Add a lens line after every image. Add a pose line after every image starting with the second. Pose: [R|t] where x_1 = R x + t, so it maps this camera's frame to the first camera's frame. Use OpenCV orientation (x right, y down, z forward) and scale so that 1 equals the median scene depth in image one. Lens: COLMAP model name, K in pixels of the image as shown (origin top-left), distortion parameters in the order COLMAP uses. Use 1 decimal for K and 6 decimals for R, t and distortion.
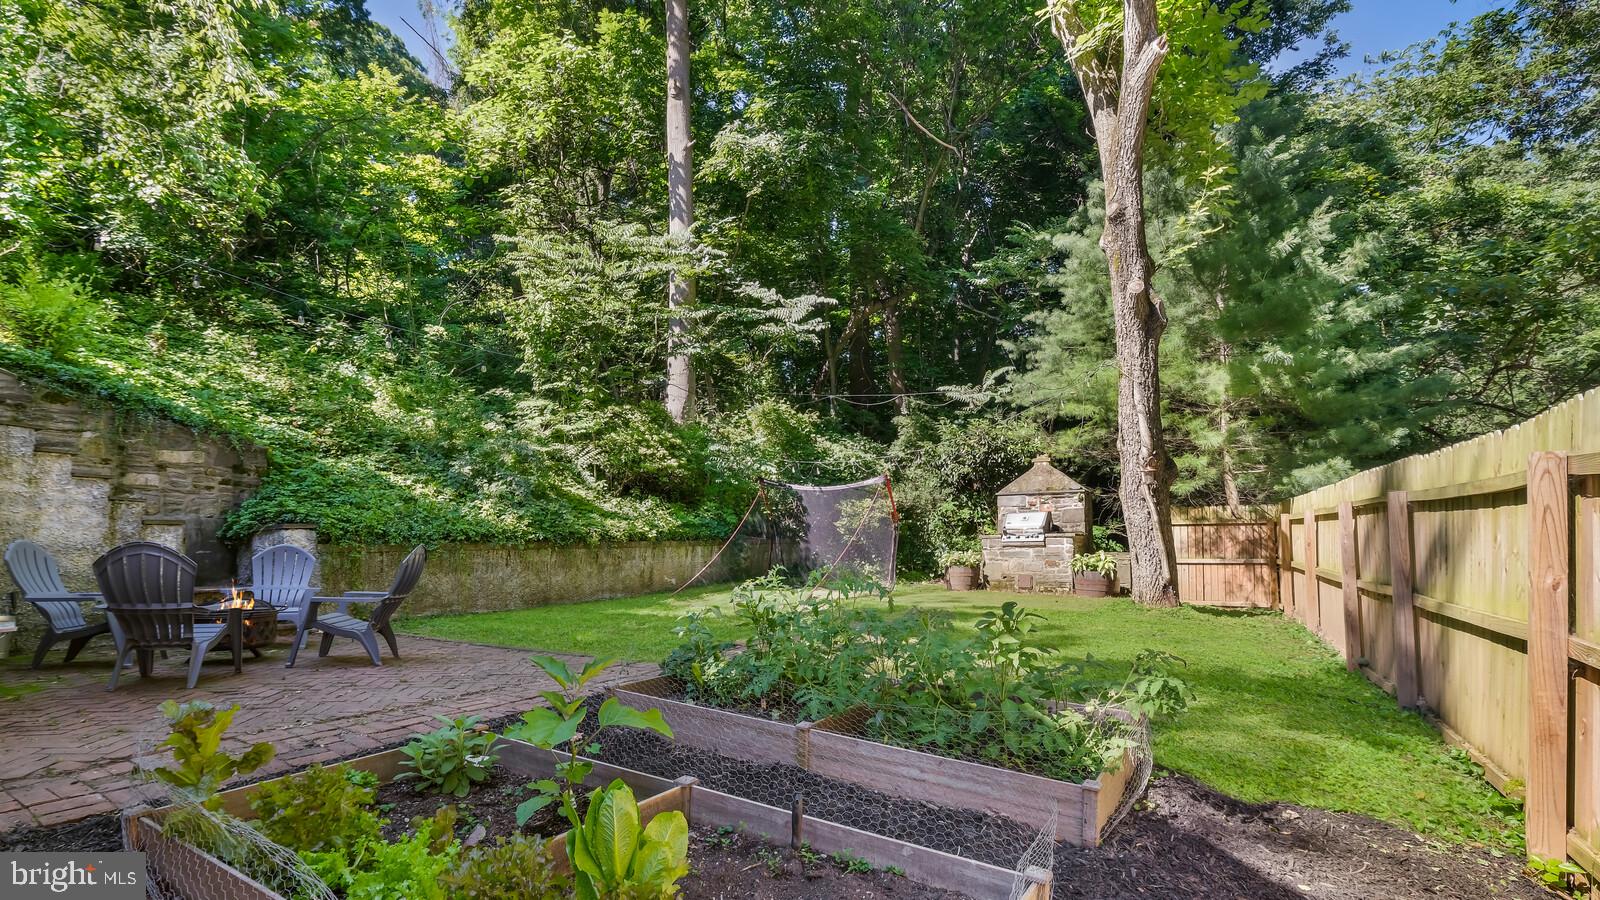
lens RADIAL K [[757.8, 0, 790.4], [0, 757.8, 513.0], [0, 0, 1]] dist [-0.002276, -0.000568]
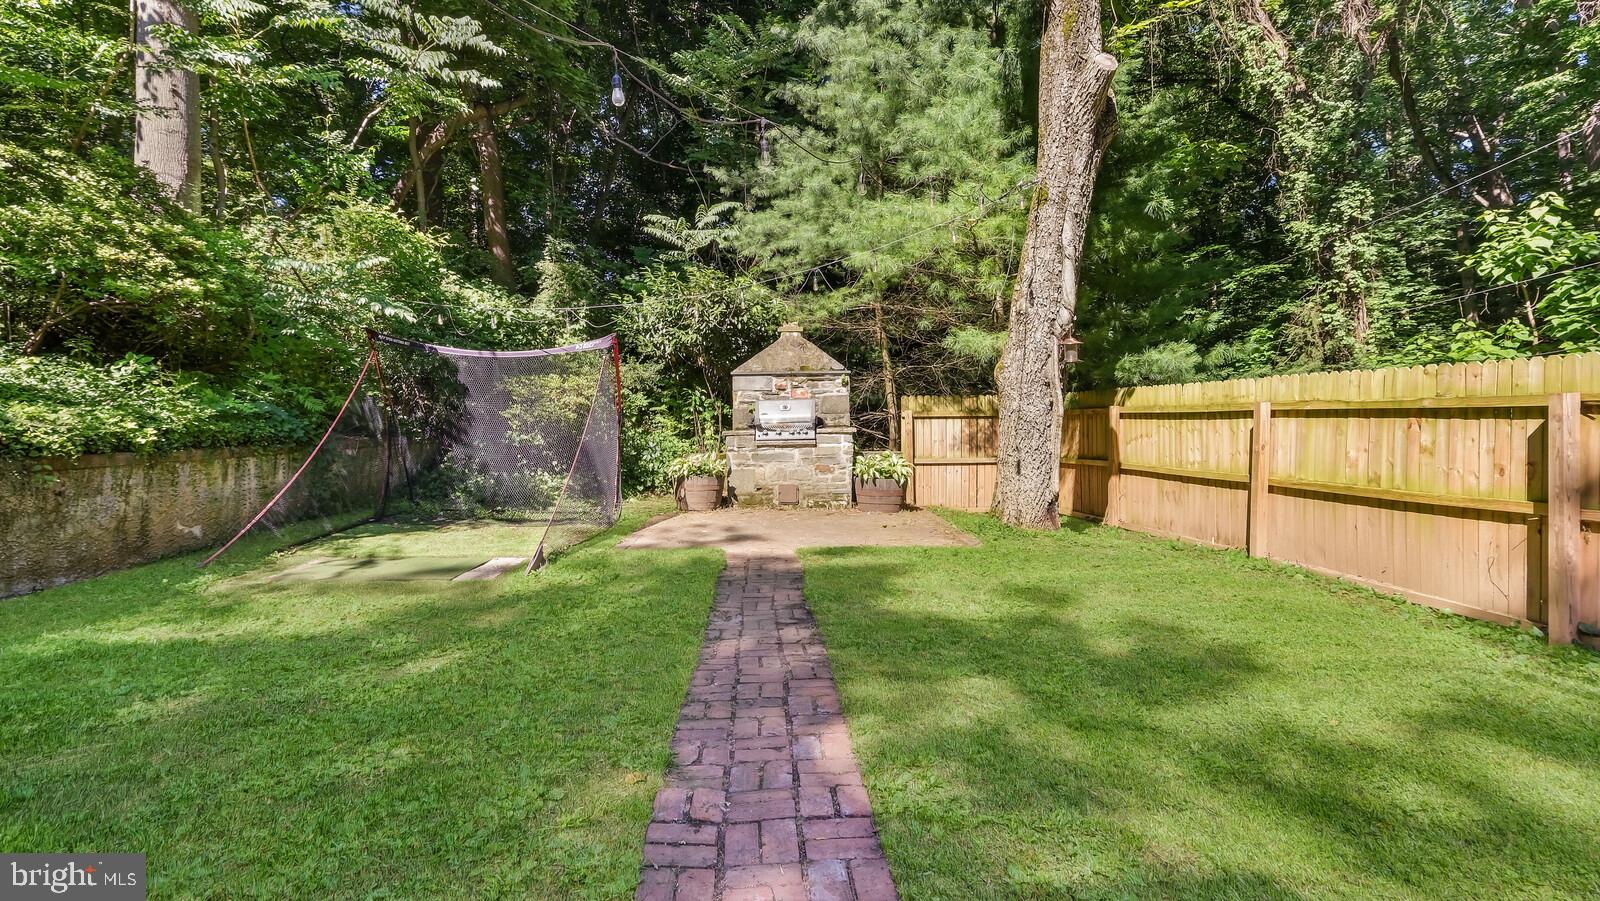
lens RADIAL K [[809.5, 0, 800.0], [0, 809.5, 450.5], [0, 0, 1]] dist [-0.004107, -0.000896]
pose [[0.843467, -0.020566, 0.536788, -0.099128], [-0.014015, 0.998084, 0.060262, 0.001105], [-0.536999, -0.058352, 0.841563, 0.337709]]
